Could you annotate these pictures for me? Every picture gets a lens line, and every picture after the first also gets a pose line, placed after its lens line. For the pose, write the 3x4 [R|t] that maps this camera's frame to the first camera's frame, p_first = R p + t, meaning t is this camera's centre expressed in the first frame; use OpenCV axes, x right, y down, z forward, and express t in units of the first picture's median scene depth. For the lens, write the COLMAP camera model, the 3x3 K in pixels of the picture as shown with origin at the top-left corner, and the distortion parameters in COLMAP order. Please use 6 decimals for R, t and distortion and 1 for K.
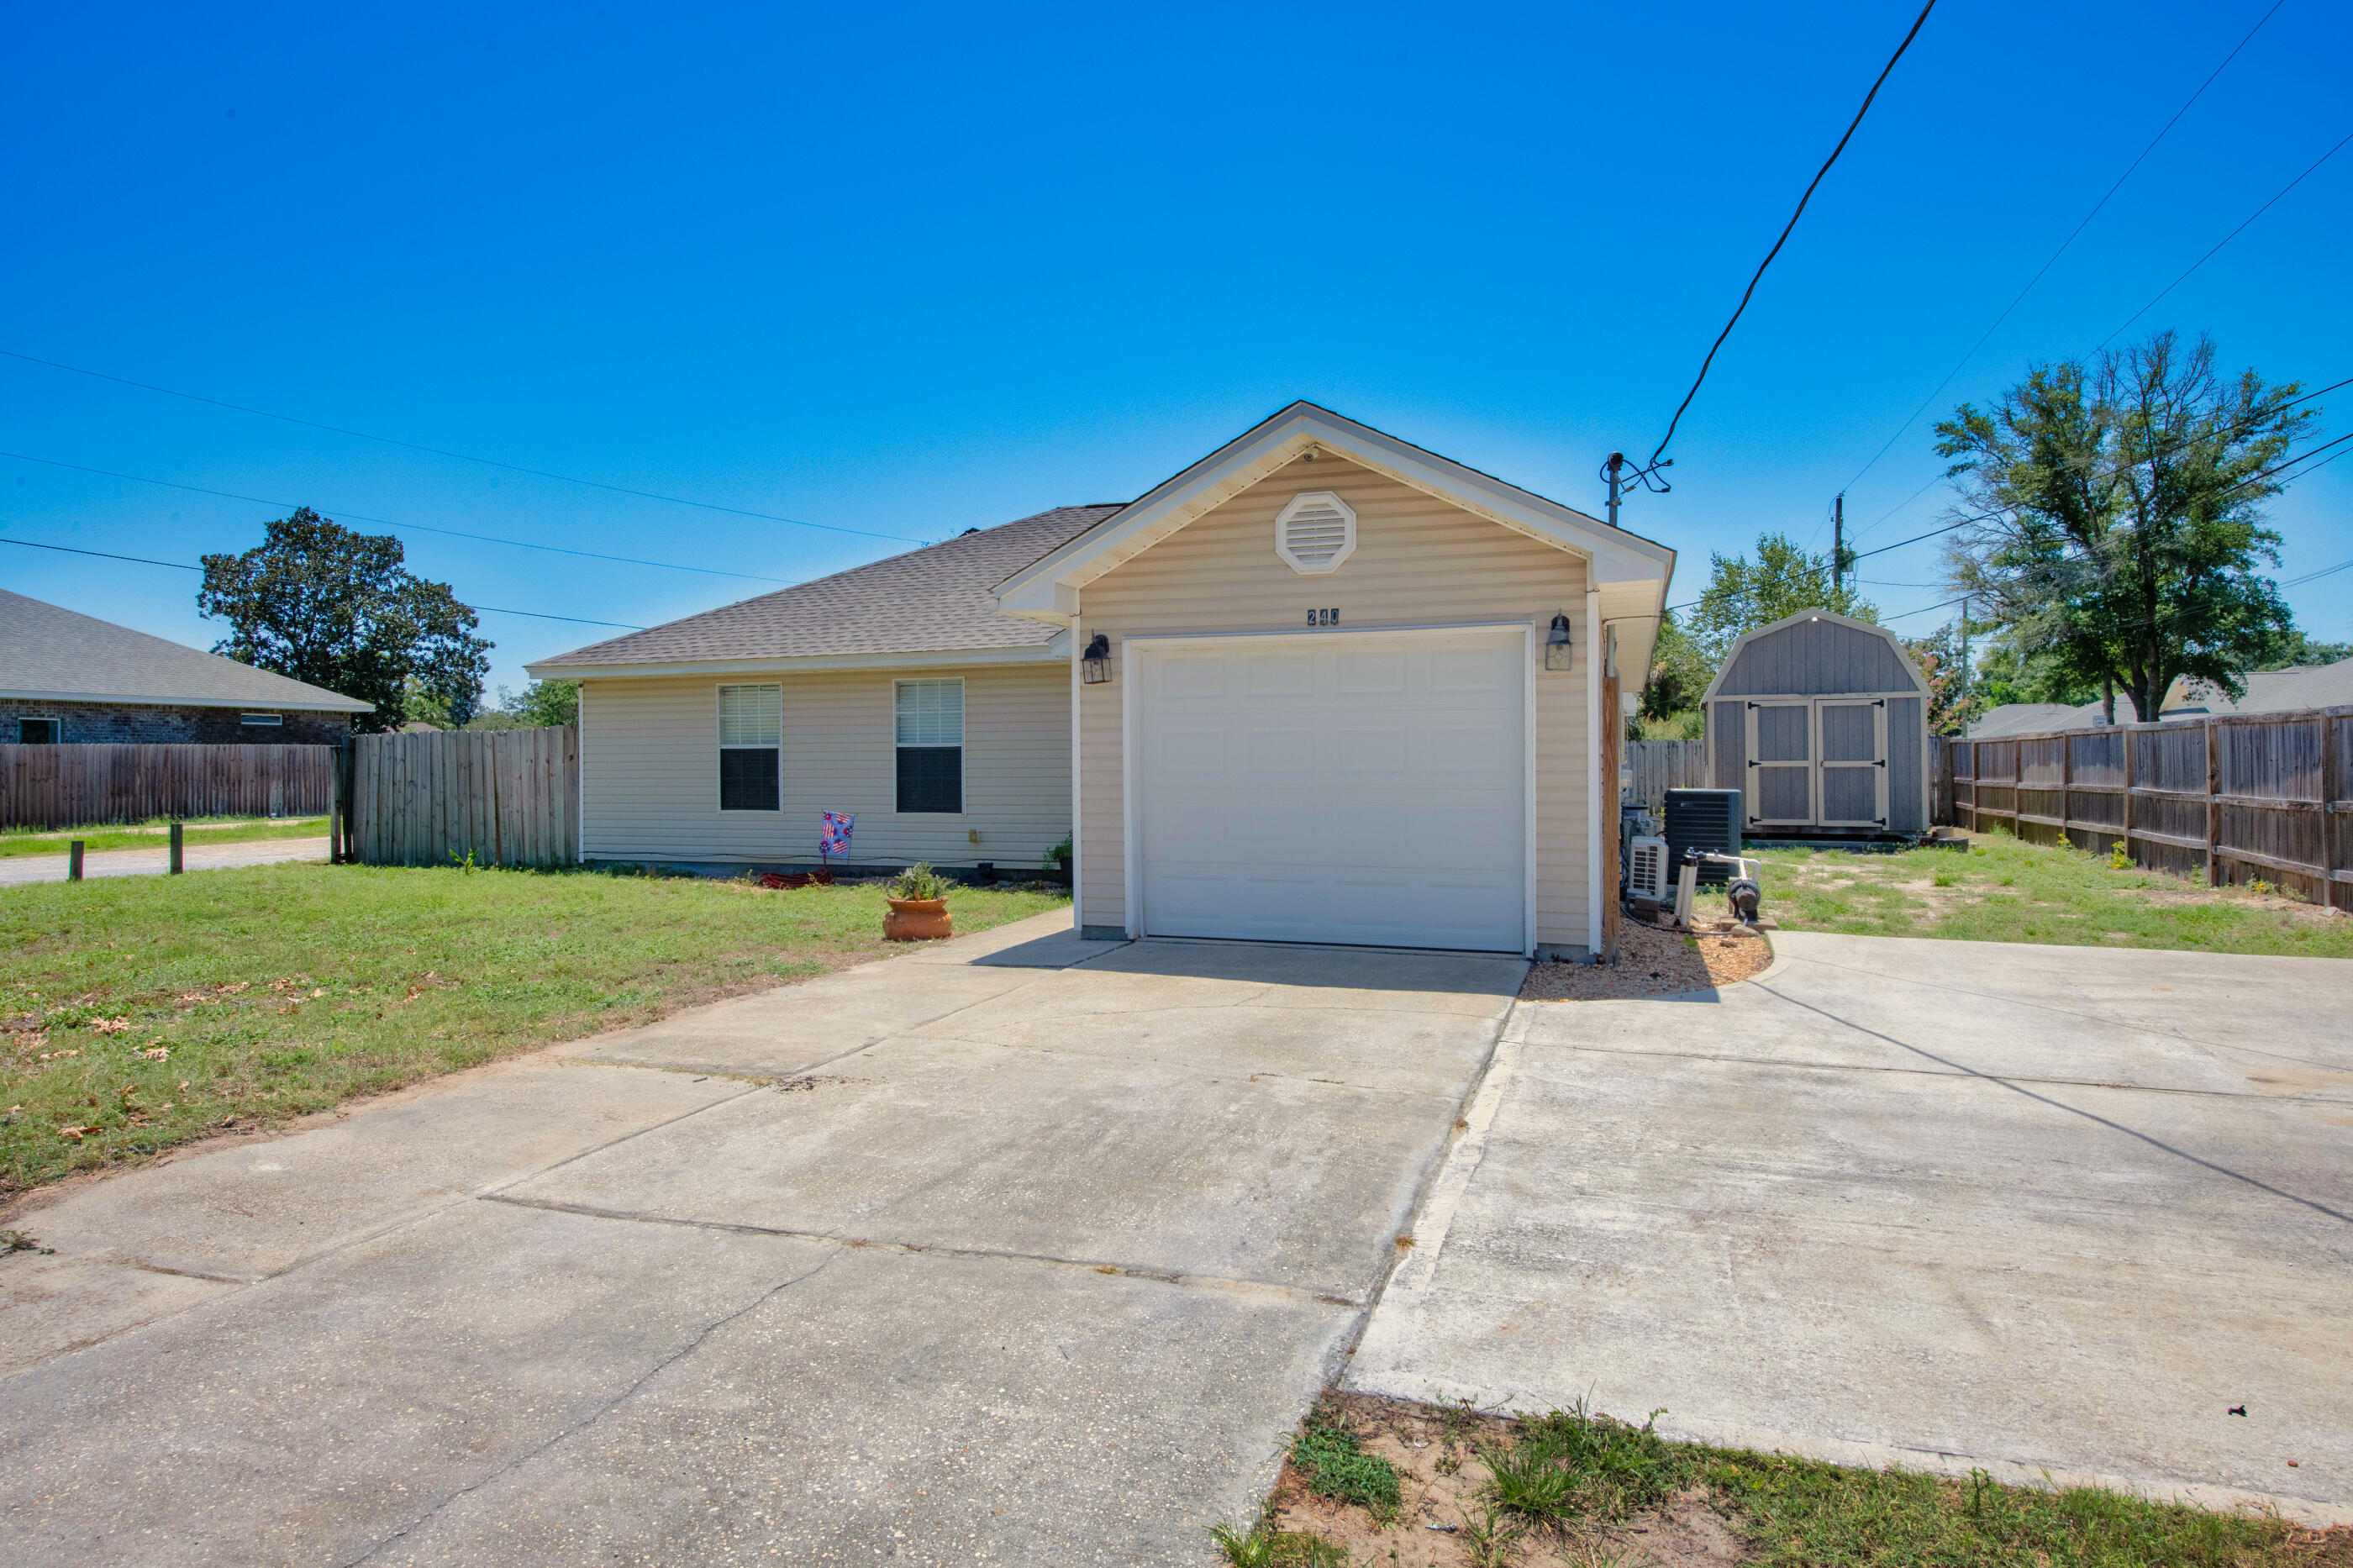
lens RADIAL K [[1348.0, 0, 1175.8], [0, 1348.0, 763.6], [0, 0, 1]] dist [0.006814, -0.001107]
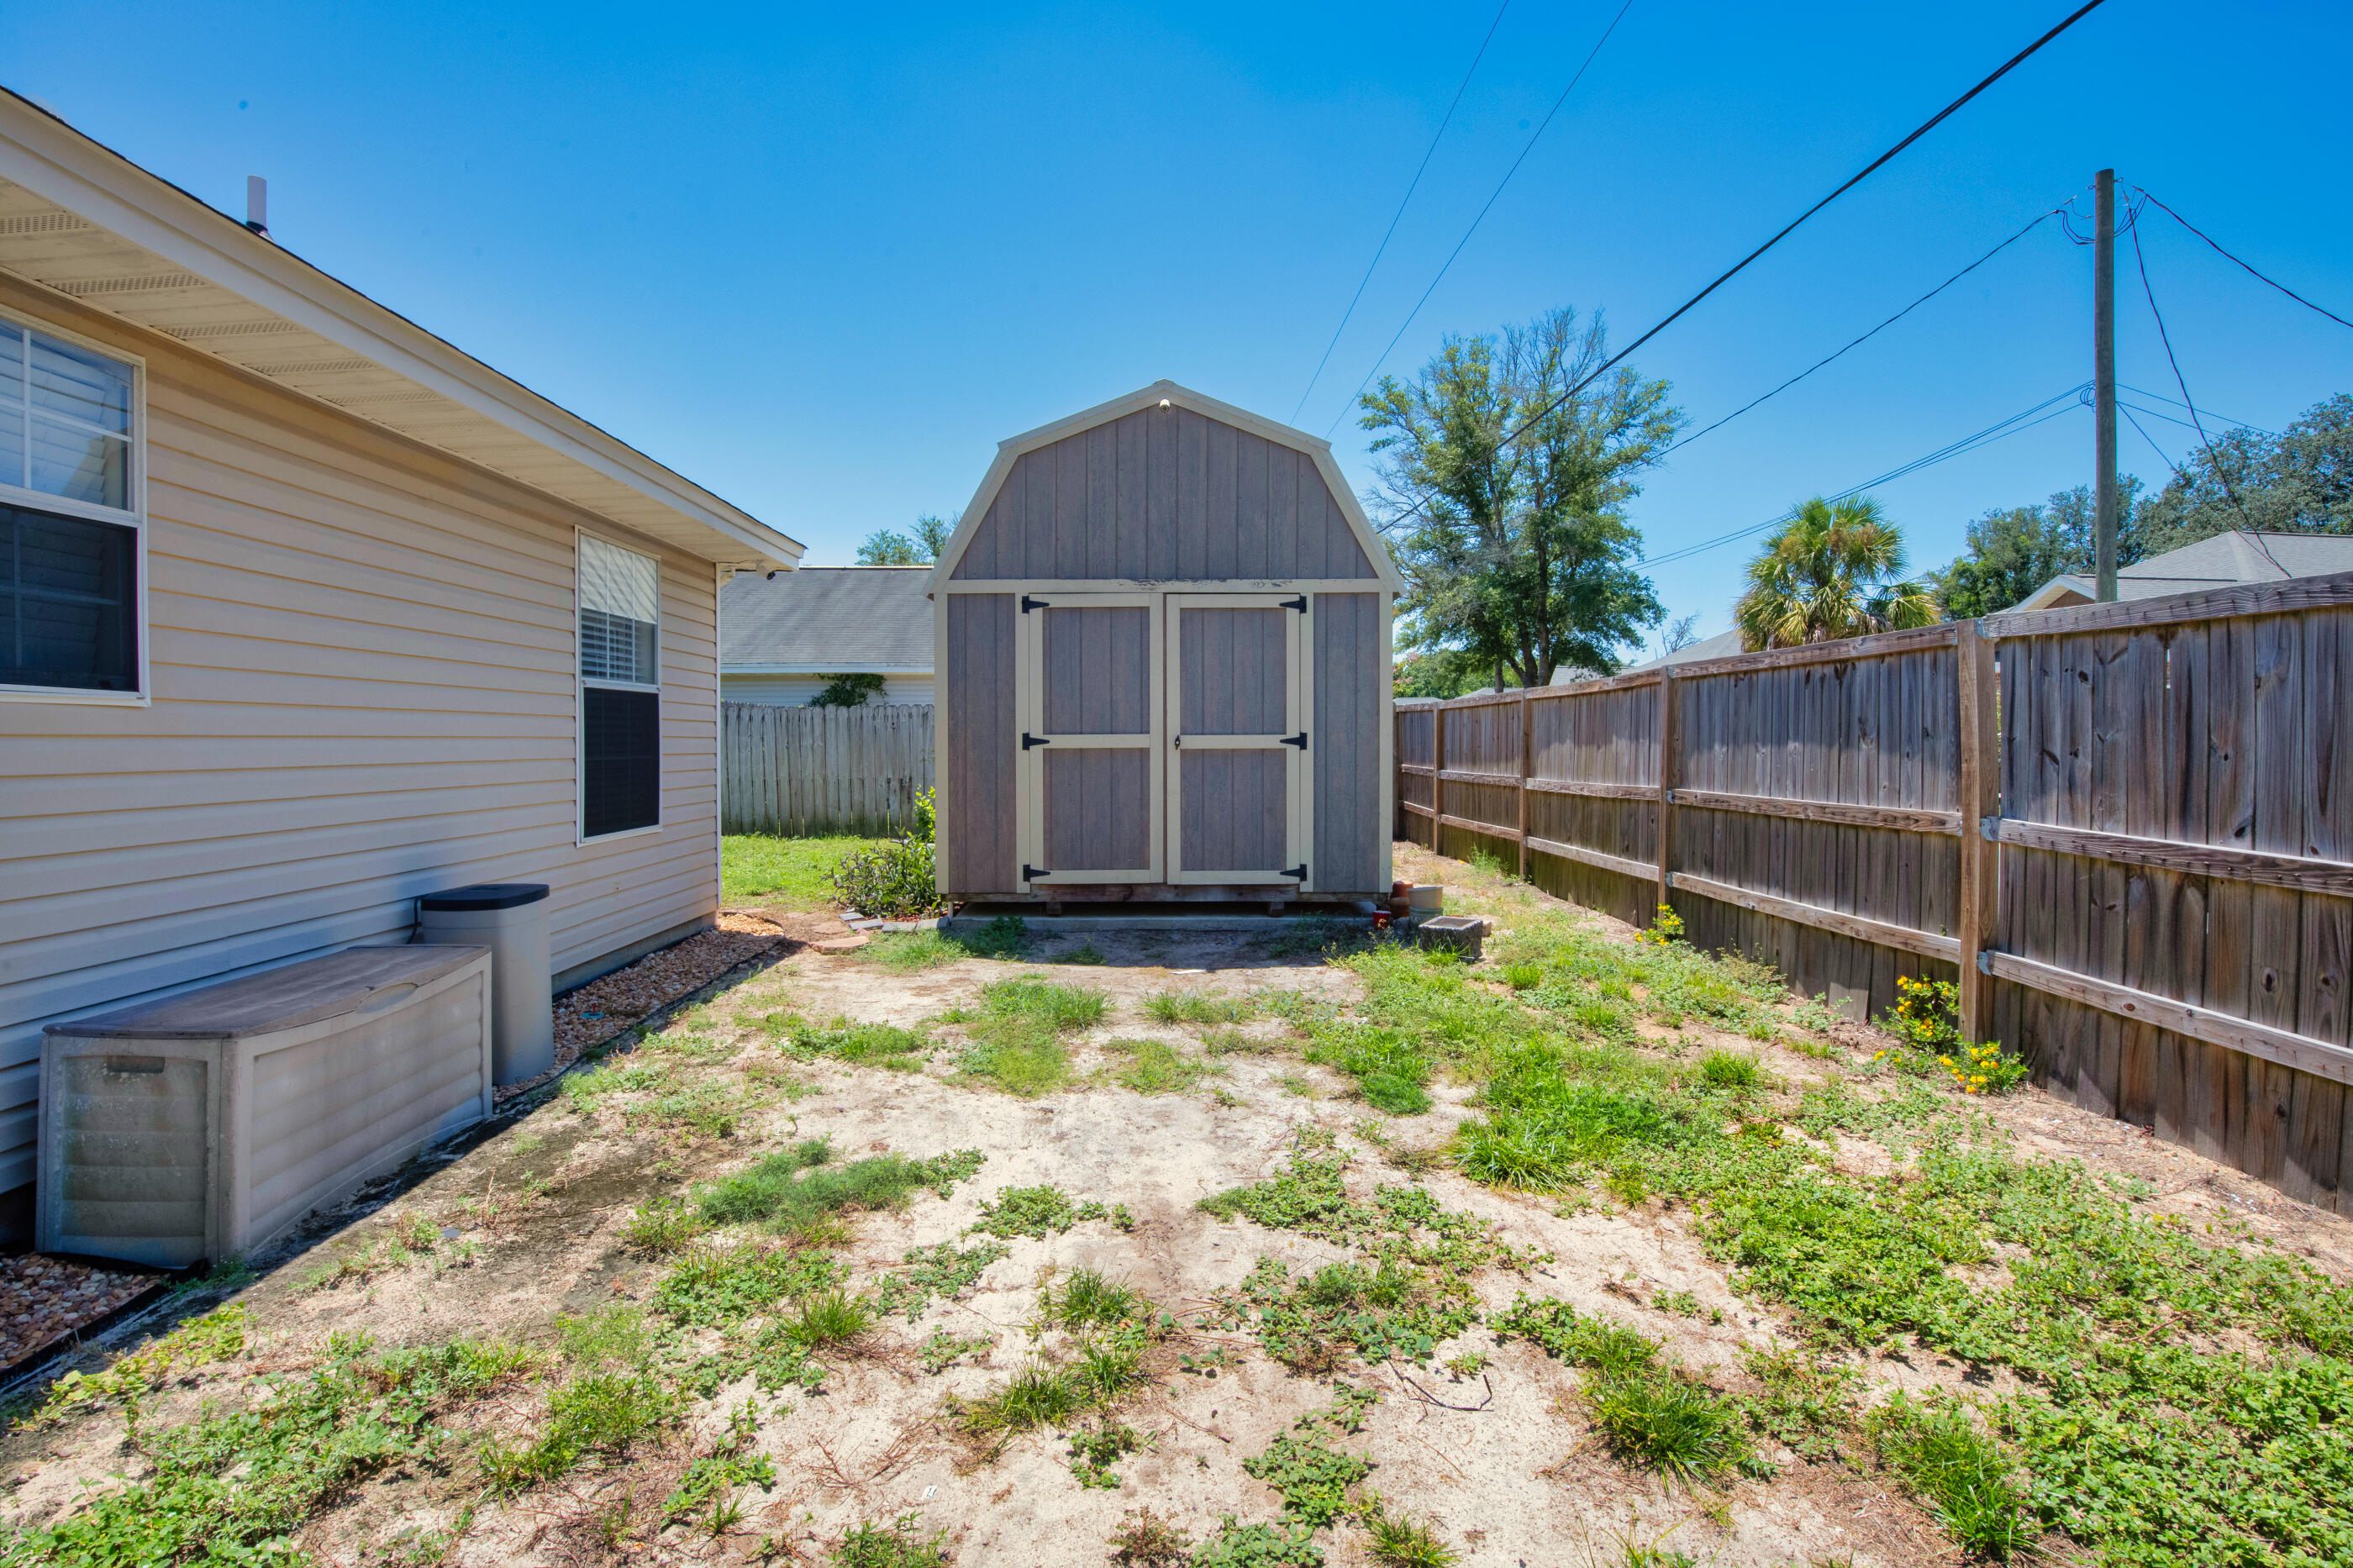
lens RADIAL K [[1069.8, 0, 1177.1], [0, 1069.8, 761.9], [0, 0, 1]] dist [-0.002700, -0.000154]
pose [[0.936883, -0.002039, 0.349636, 0.303020], [-0.004159, 0.999847, 0.016977, 0.000813], [-0.349618, -0.017360, 0.936732, 0.573333]]
